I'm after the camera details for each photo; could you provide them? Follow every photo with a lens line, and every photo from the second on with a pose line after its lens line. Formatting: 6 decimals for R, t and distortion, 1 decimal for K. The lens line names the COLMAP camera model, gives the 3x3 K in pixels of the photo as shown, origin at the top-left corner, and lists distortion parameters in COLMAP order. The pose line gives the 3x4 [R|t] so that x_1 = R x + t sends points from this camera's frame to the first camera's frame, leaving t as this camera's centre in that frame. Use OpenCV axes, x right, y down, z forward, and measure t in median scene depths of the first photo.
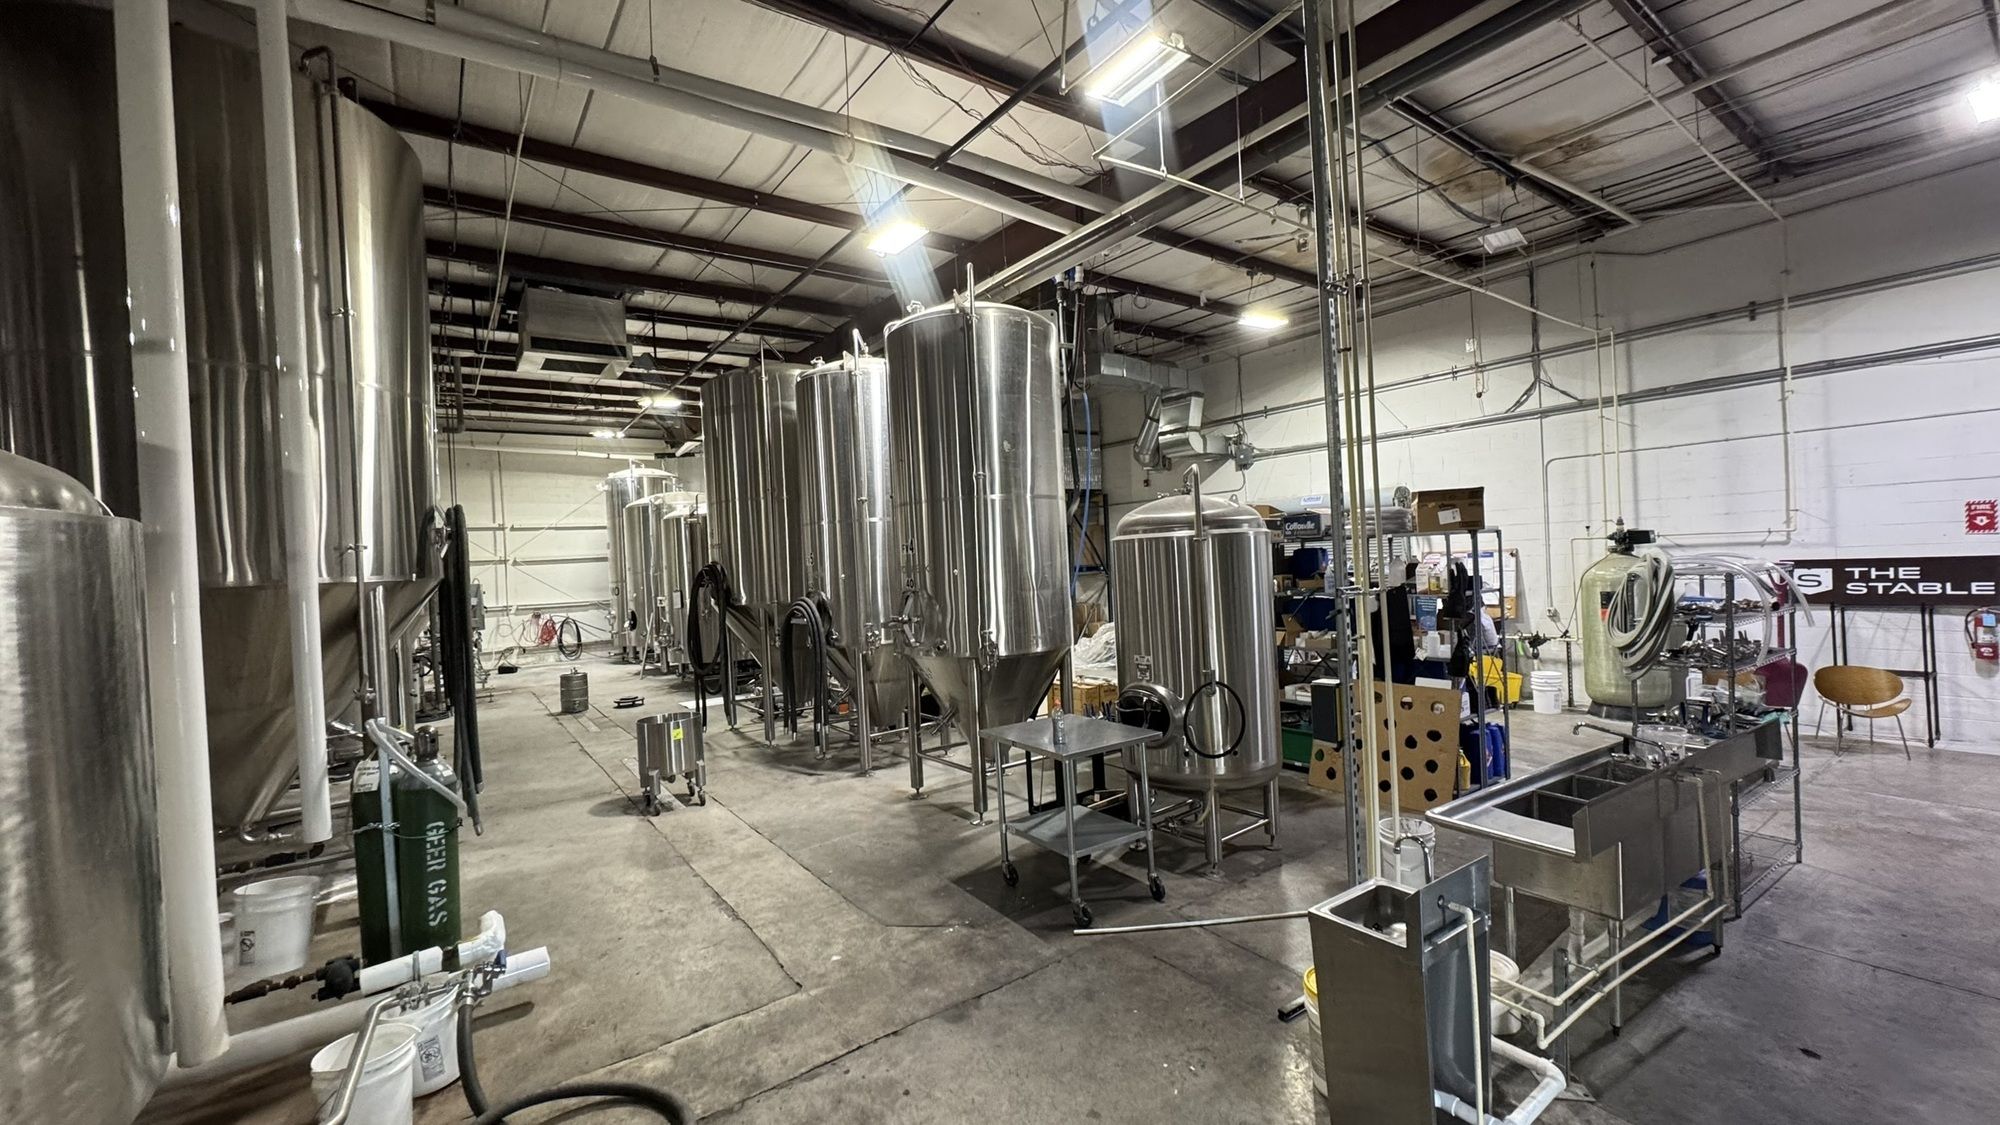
lens RADIAL K [[793.4, 0, 1000.0], [0, 793.4, 562.5], [0, 0, 1]] dist [-0.000047, 0.000762]
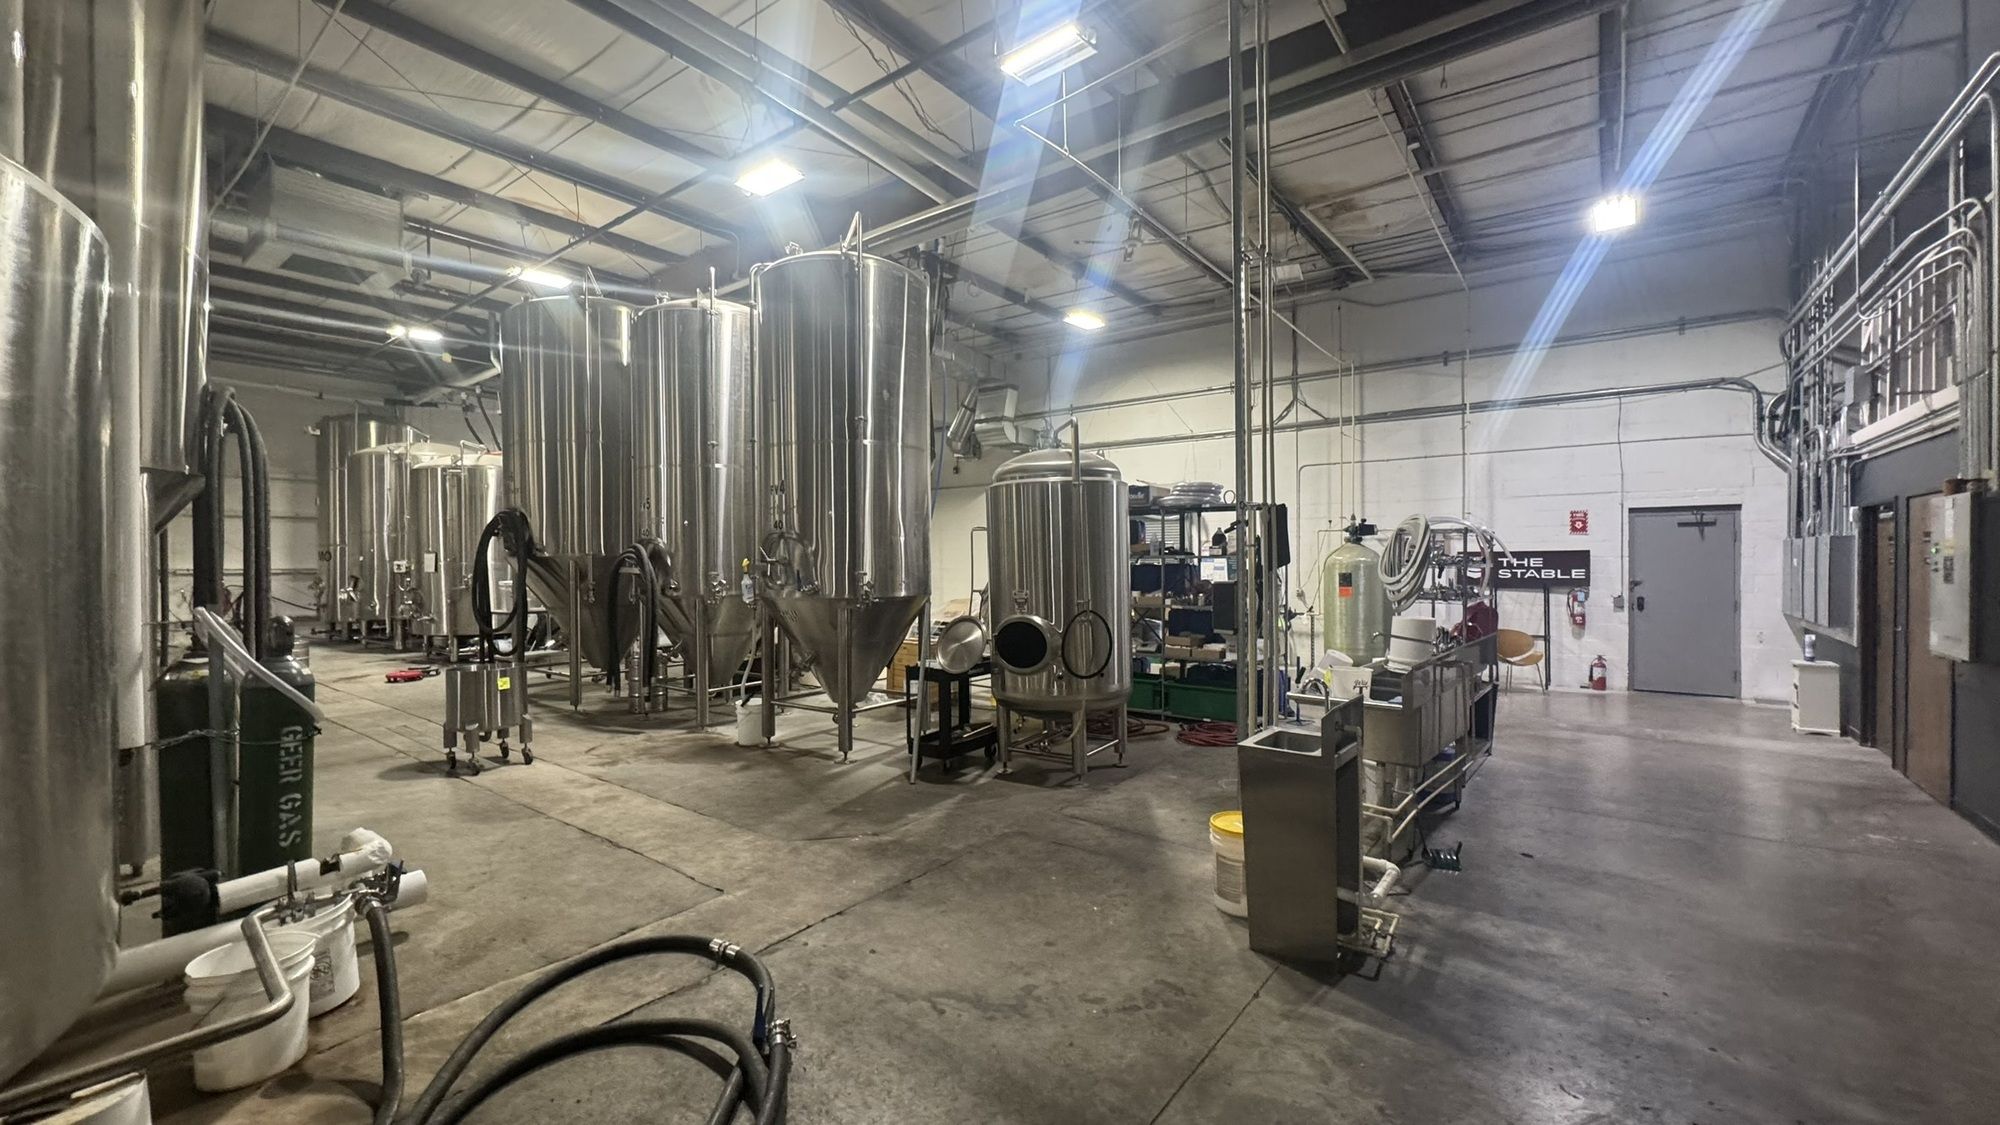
lens RADIAL K [[793.4, 0, 1000.0], [0, 793.4, 562.5], [0, 0, 1]] dist [-0.000047, 0.000762]
pose [[0.956042, 0.040423, 0.290429, -0.123927], [-0.038330, 0.999182, -0.012896, 0.069477], [-0.290712, 0.001197, 0.956810, -0.025750]]
